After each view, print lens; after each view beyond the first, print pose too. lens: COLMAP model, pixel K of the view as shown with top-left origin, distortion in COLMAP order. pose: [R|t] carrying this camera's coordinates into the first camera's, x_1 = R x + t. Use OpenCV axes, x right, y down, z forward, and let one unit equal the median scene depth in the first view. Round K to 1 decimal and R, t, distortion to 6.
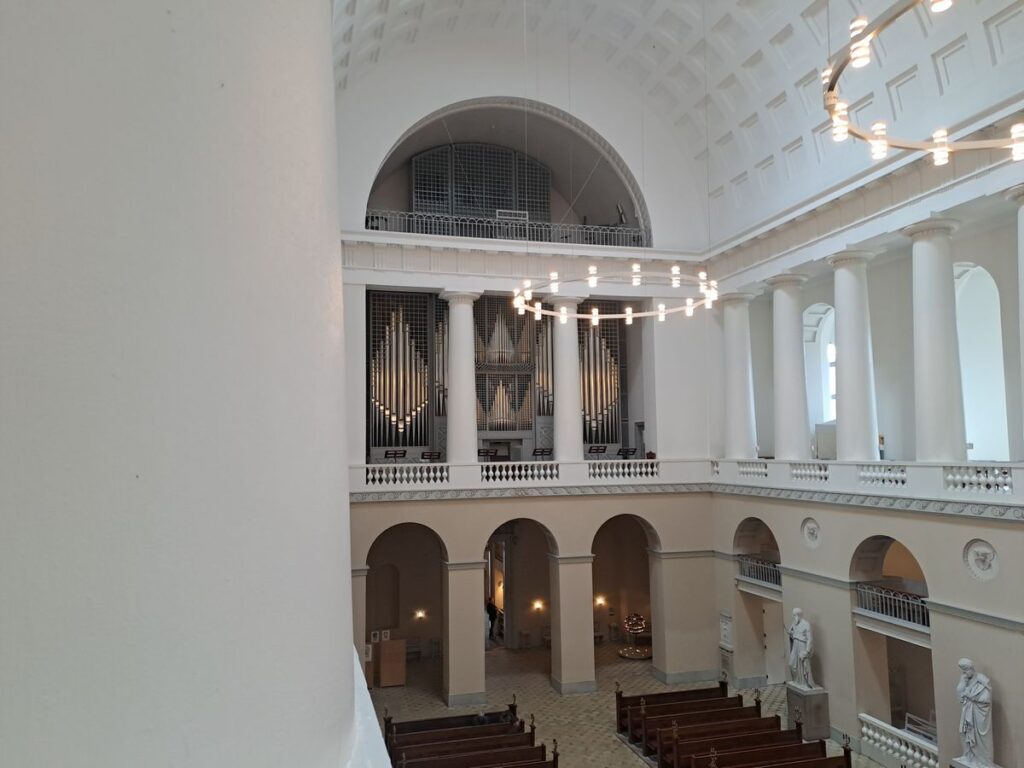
lens RADIAL K [[745.1, 0, 497.6], [0, 745.1, 386.0], [0, 0, 1]] dist [0.088767, -0.110321]
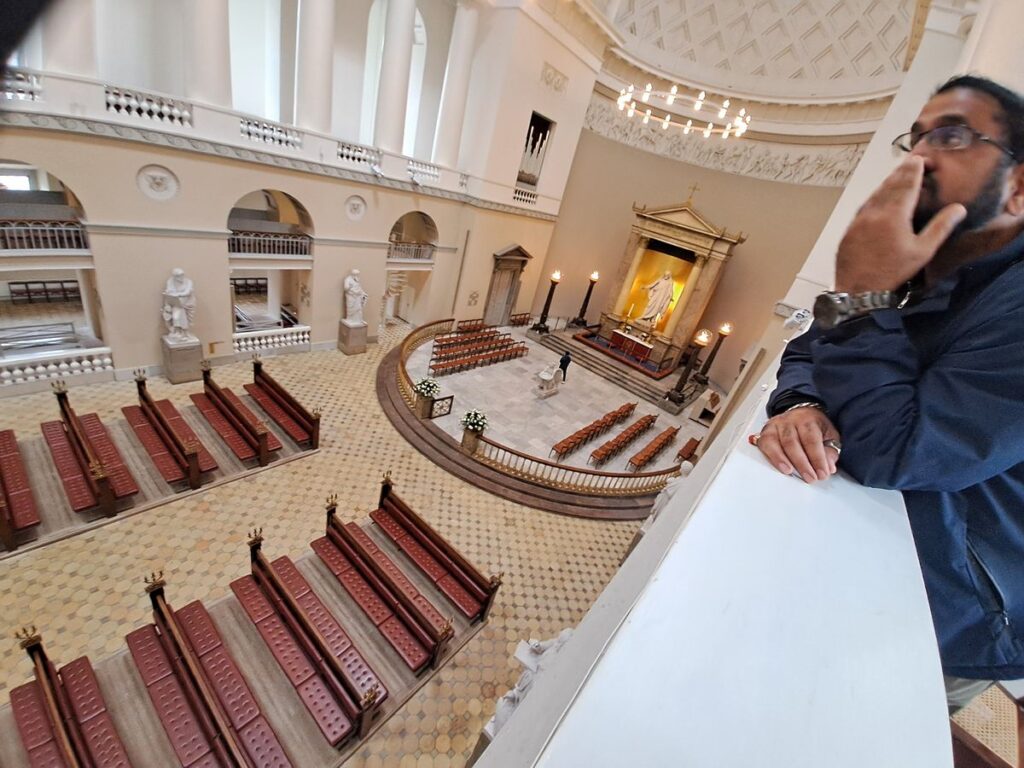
lens RADIAL K [[414.3, 0, 512.0], [0, 414.3, 384.0], [0, 0, 1]] dist [-0.000371, -0.000109]
pose [[-0.579418, -0.483154, 0.656382, -0.282762], [-0.309513, 0.875455, 0.371188, 0.096518], [-0.753974, 0.011914, -0.656796, 1.069289]]
